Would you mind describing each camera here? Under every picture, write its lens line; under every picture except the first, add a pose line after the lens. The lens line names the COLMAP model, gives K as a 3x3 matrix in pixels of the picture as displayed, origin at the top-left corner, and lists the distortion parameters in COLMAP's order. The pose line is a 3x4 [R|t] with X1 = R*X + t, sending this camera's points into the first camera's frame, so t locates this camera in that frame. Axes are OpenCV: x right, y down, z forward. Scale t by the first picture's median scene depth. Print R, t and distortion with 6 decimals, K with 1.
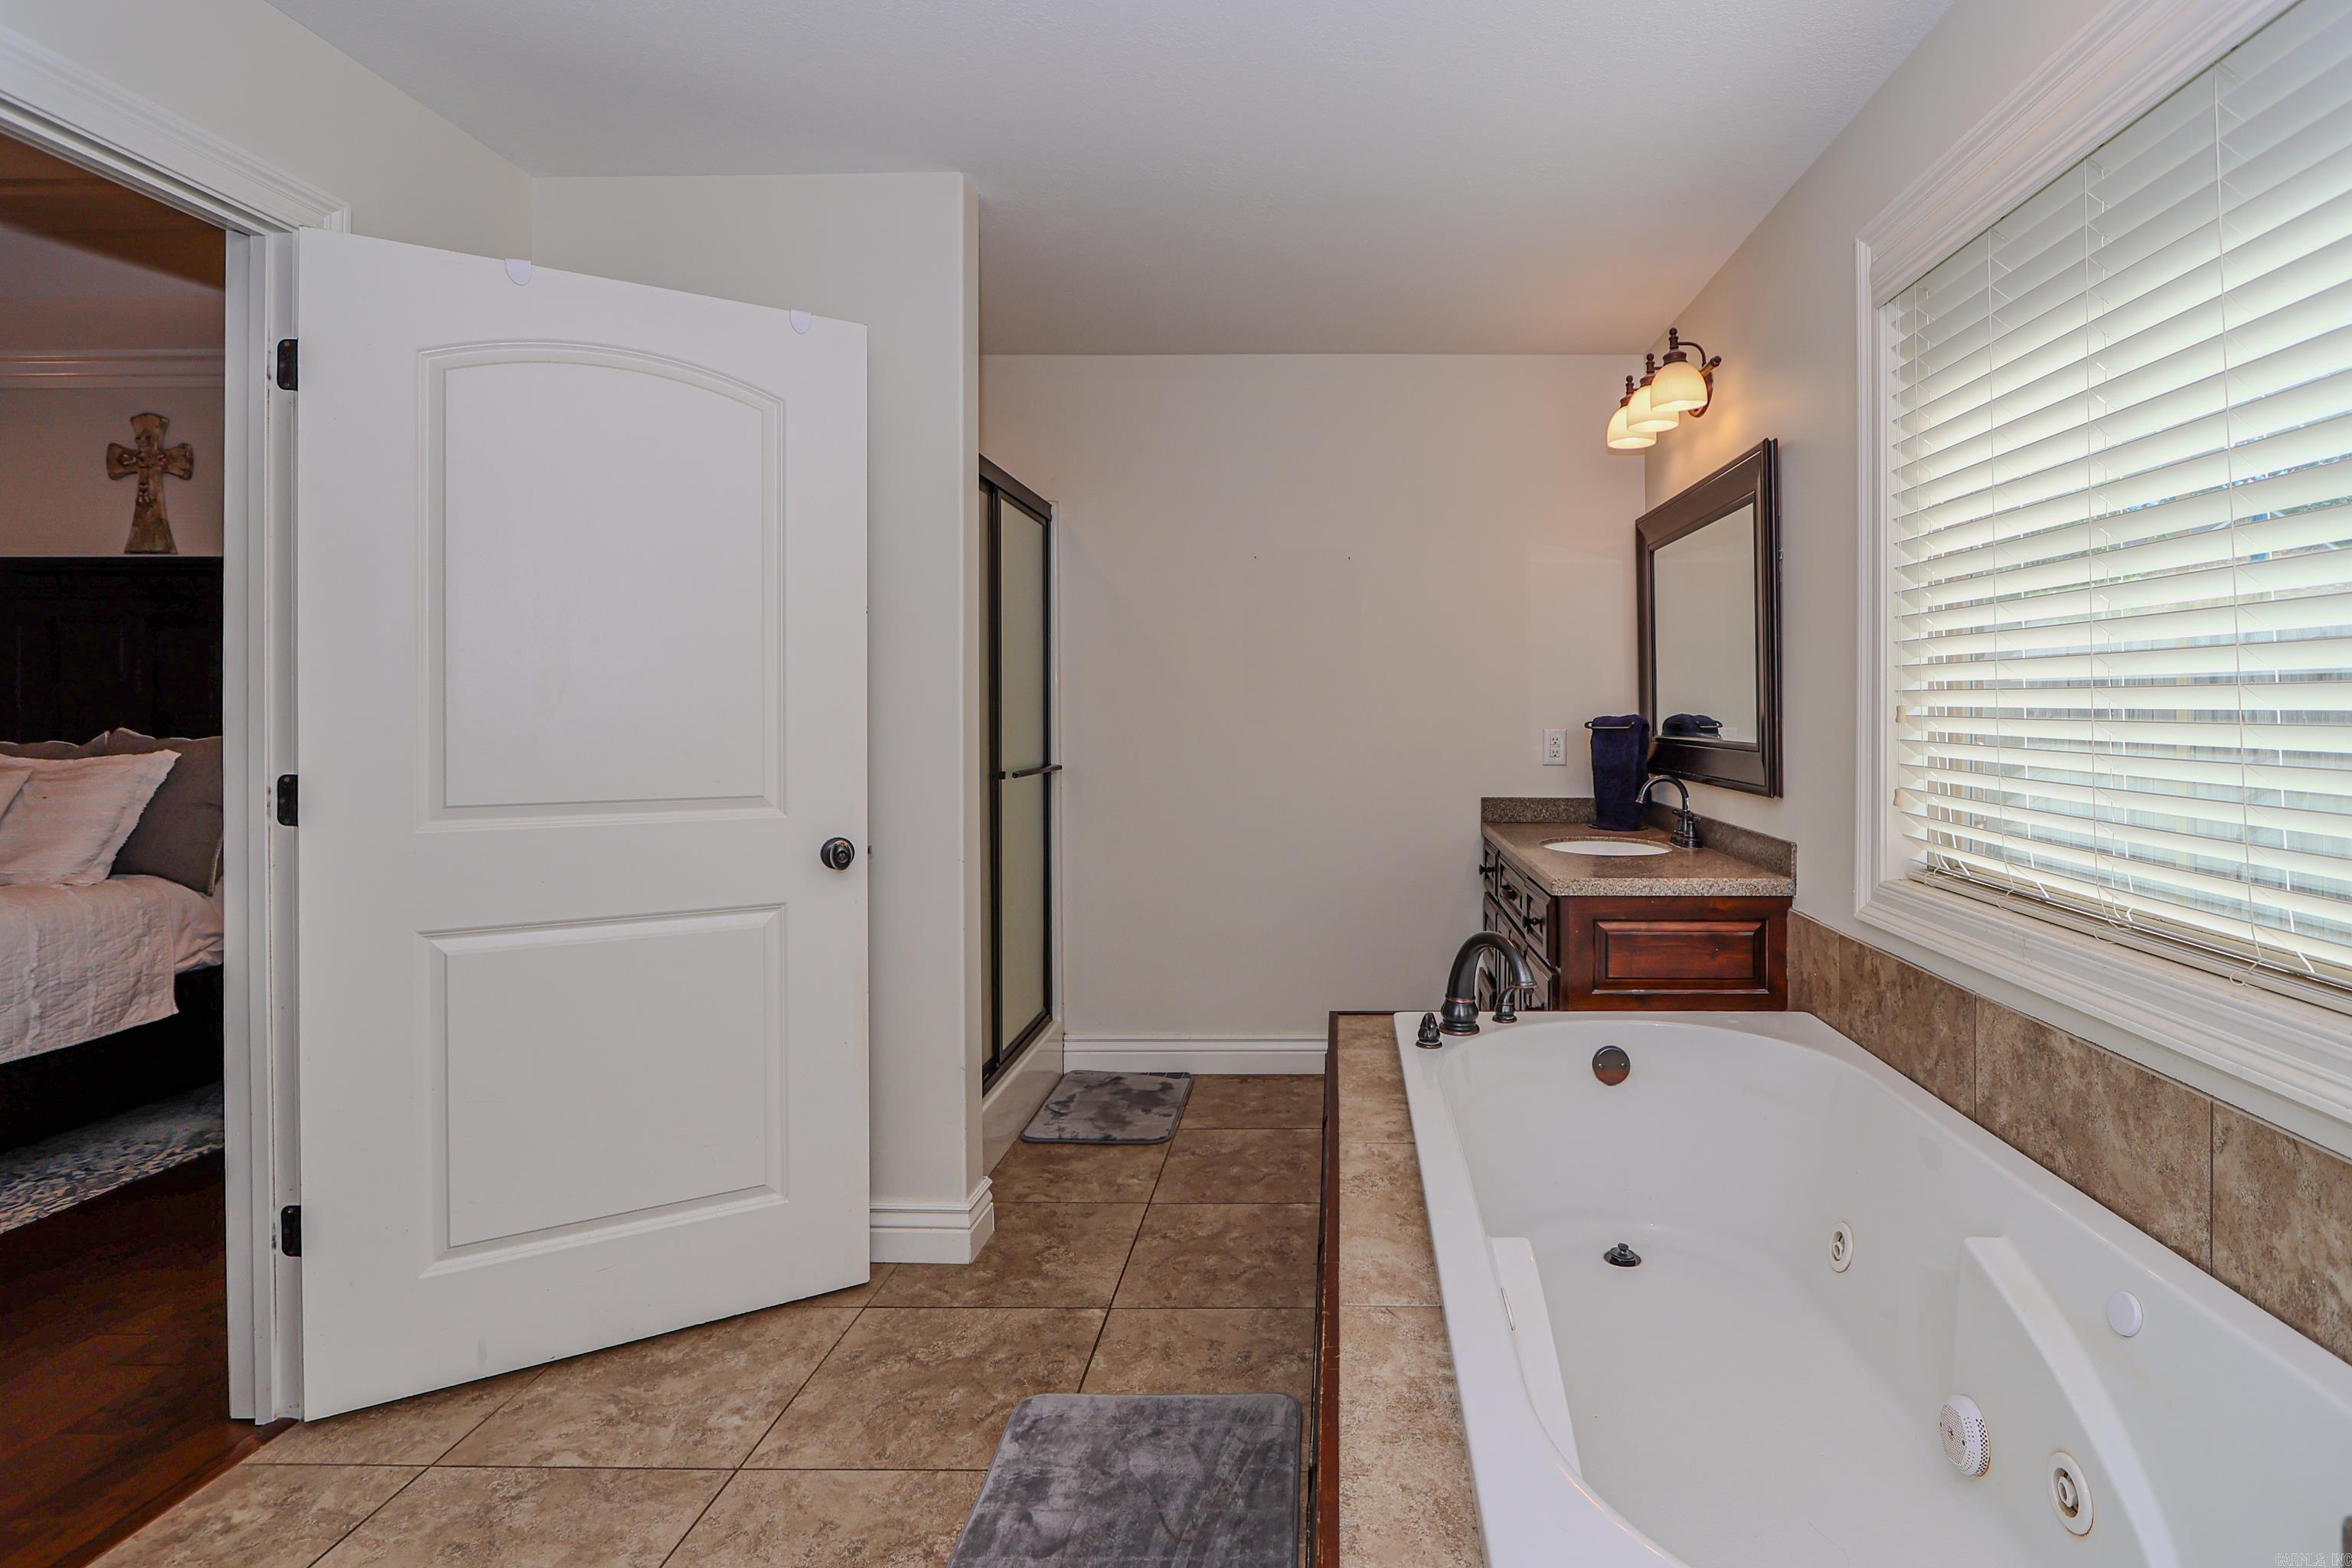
lens RADIAL K [[1087.7, 0, 1265.6], [0, 1087.7, 708.0], [0, 0, 1]] dist [-0.000050, 0.000227]
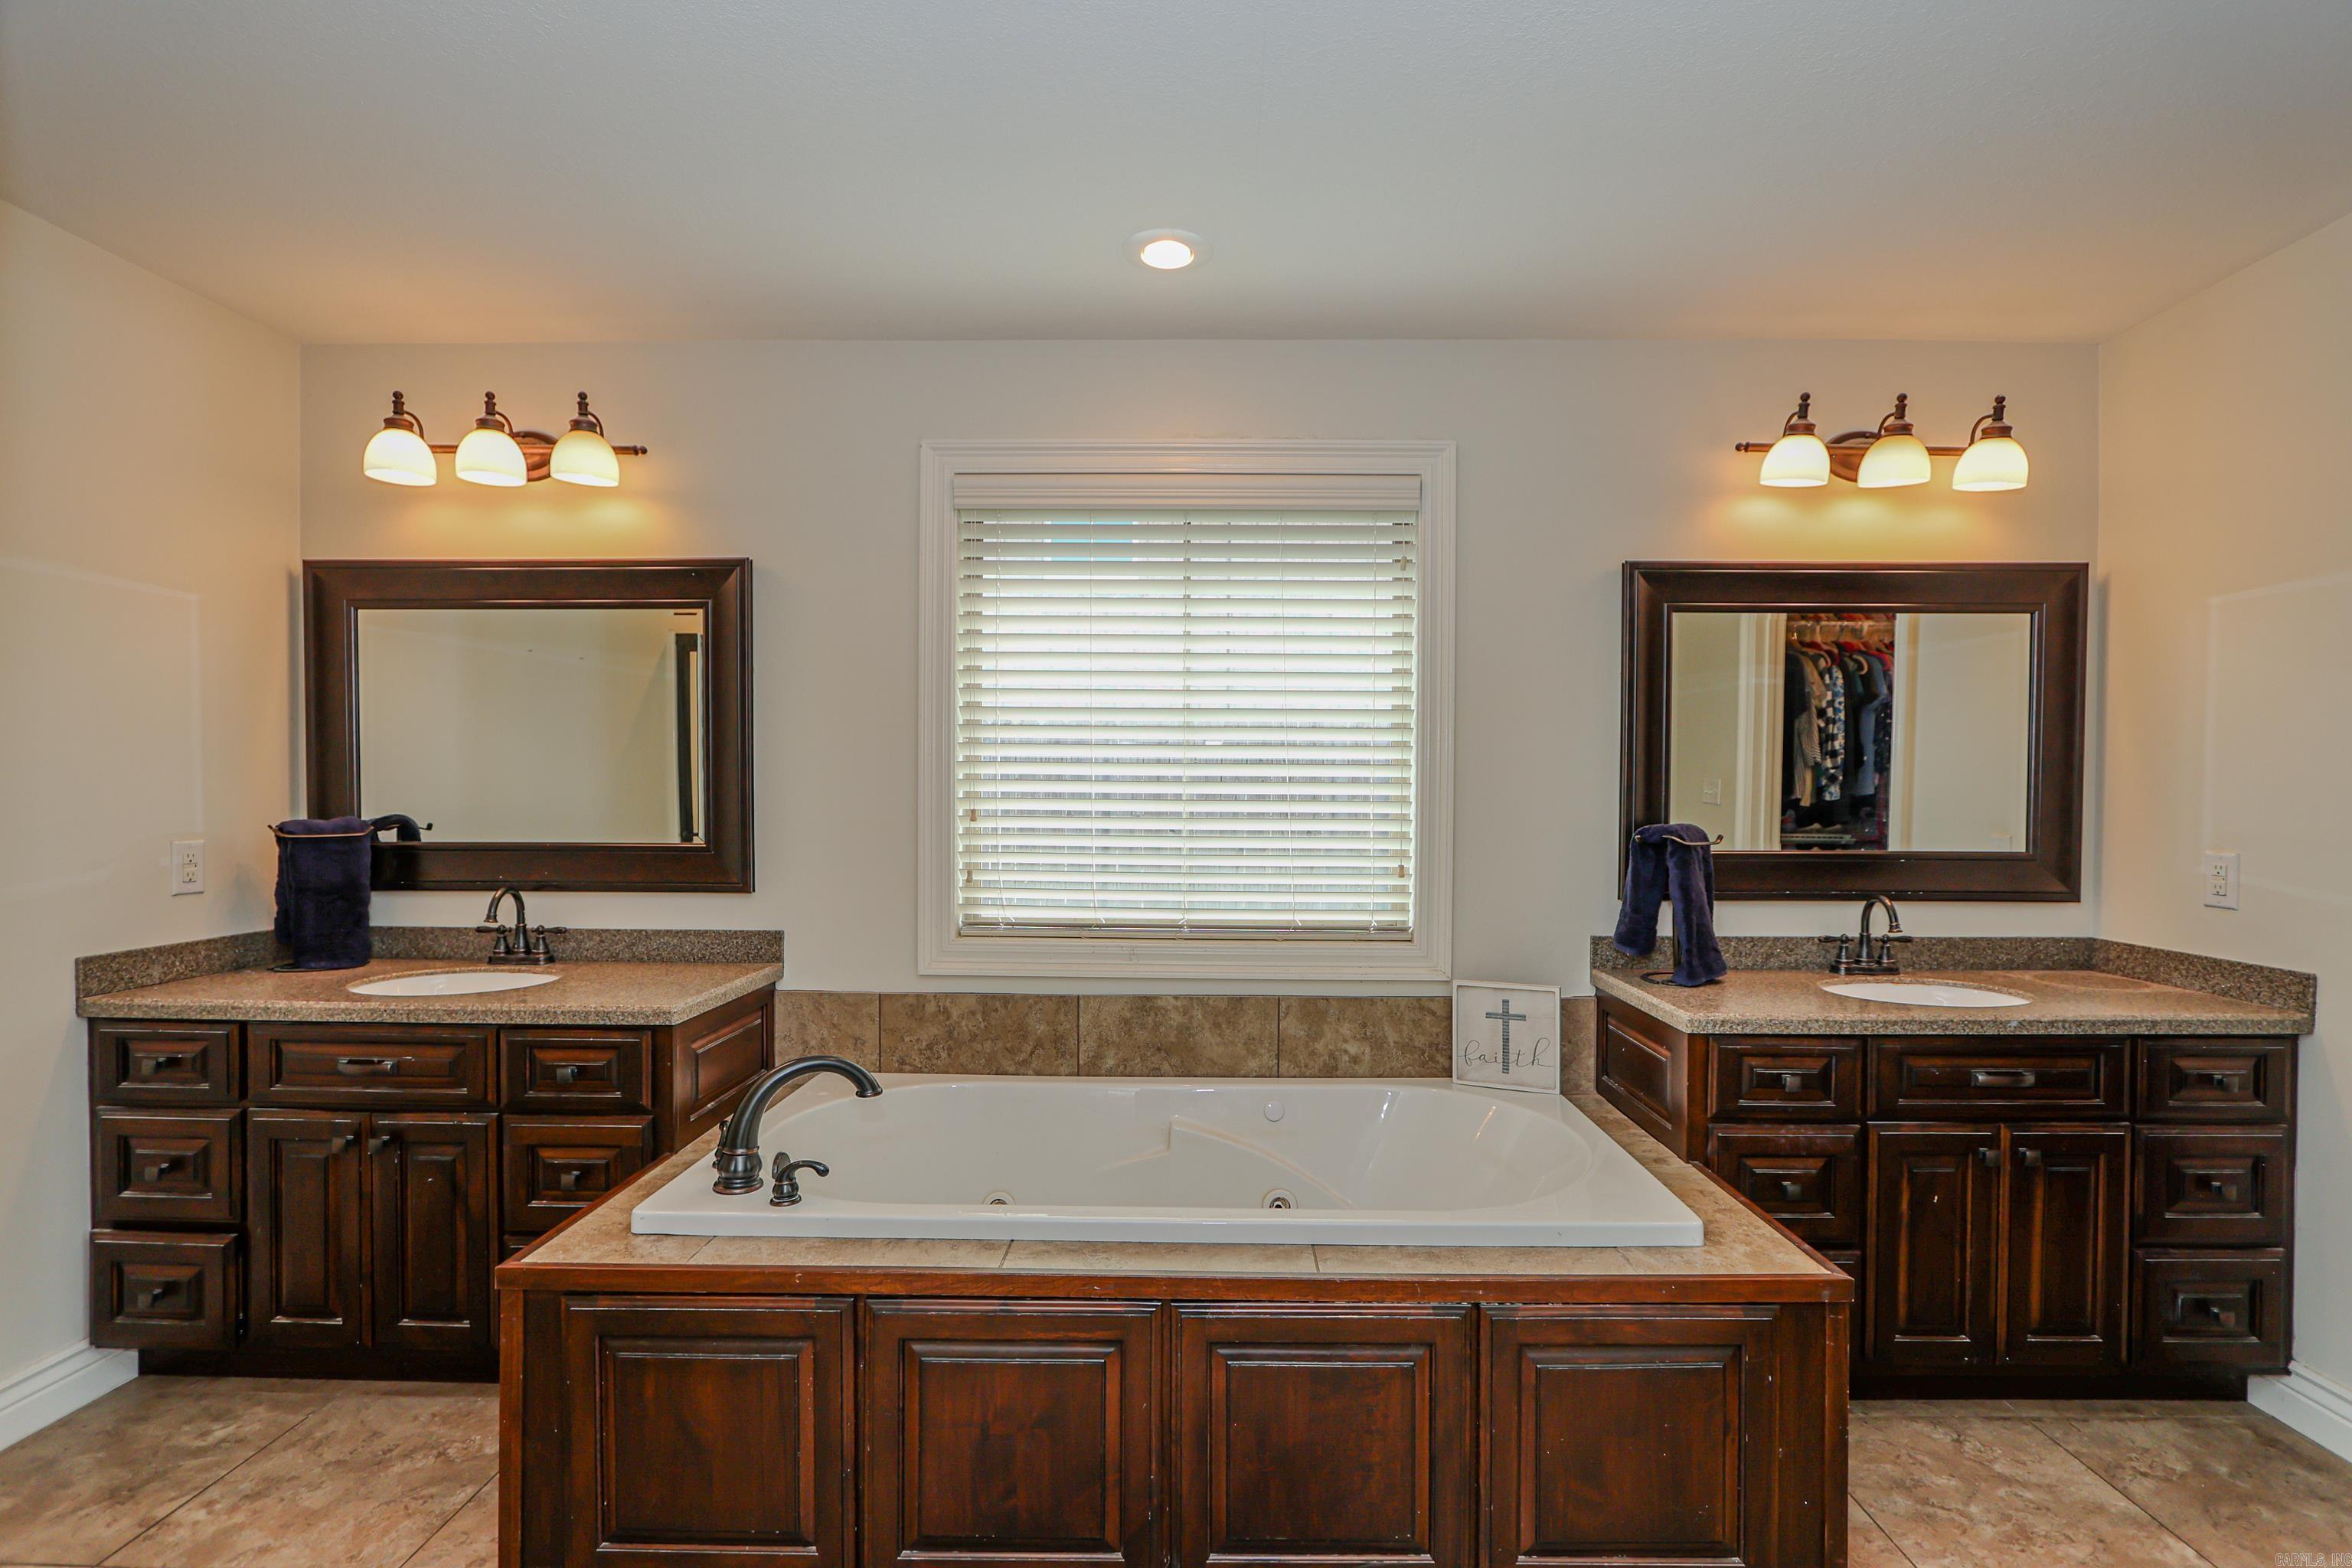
lens RADIAL K [[1091.1, 0, 1180.5], [0, 1091.1, 787.8], [0, 0, 1]] dist [-0.016234, 0.005282]
pose [[0.004794, -0.001312, 0.999988, -0.733729], [-0.002905, 0.999995, 0.001326, -0.029395], [-0.999984, -0.002911, 0.004790, 0.685719]]
